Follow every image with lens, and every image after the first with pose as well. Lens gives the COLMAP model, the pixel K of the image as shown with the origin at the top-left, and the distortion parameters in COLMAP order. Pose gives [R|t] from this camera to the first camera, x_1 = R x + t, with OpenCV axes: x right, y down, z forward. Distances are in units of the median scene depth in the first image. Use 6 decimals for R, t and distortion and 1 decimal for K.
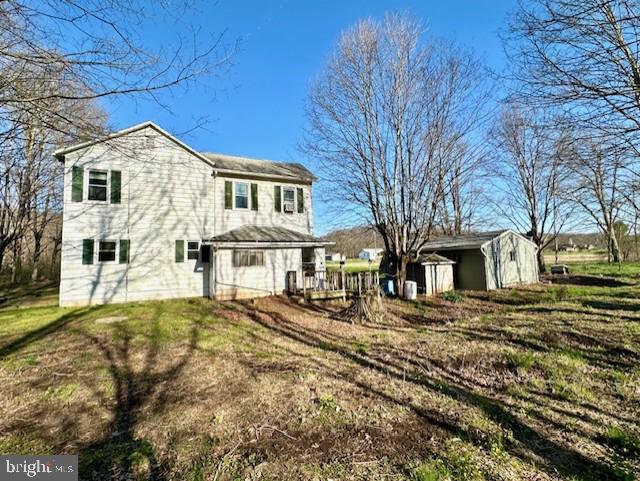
lens RADIAL K [[429.5, 0, 320.0], [0, 429.5, 240.5], [0, 0, 1]] dist [0.054438, -0.060666]
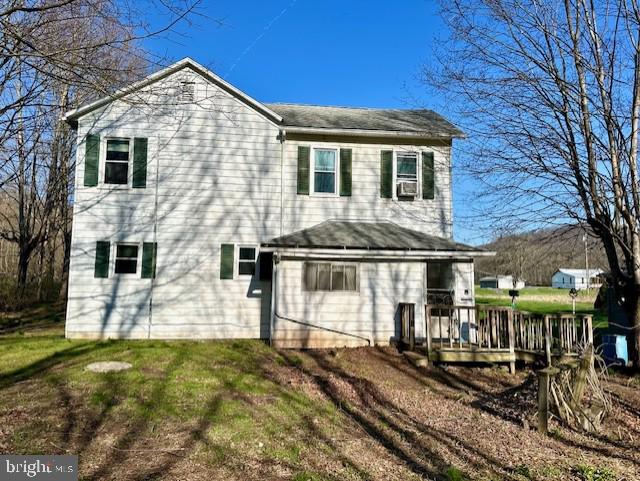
lens RADIAL K [[474.5, 0, 322.8], [0, 474.5, 247.0], [0, 0, 1]] dist [0.110785, -0.180181]
pose [[0.926475, 0.008988, -0.376250, 0.062926], [-0.022497, 0.999250, -0.031525, 0.021748], [0.375684, 0.037672, 0.925982, 0.411735]]
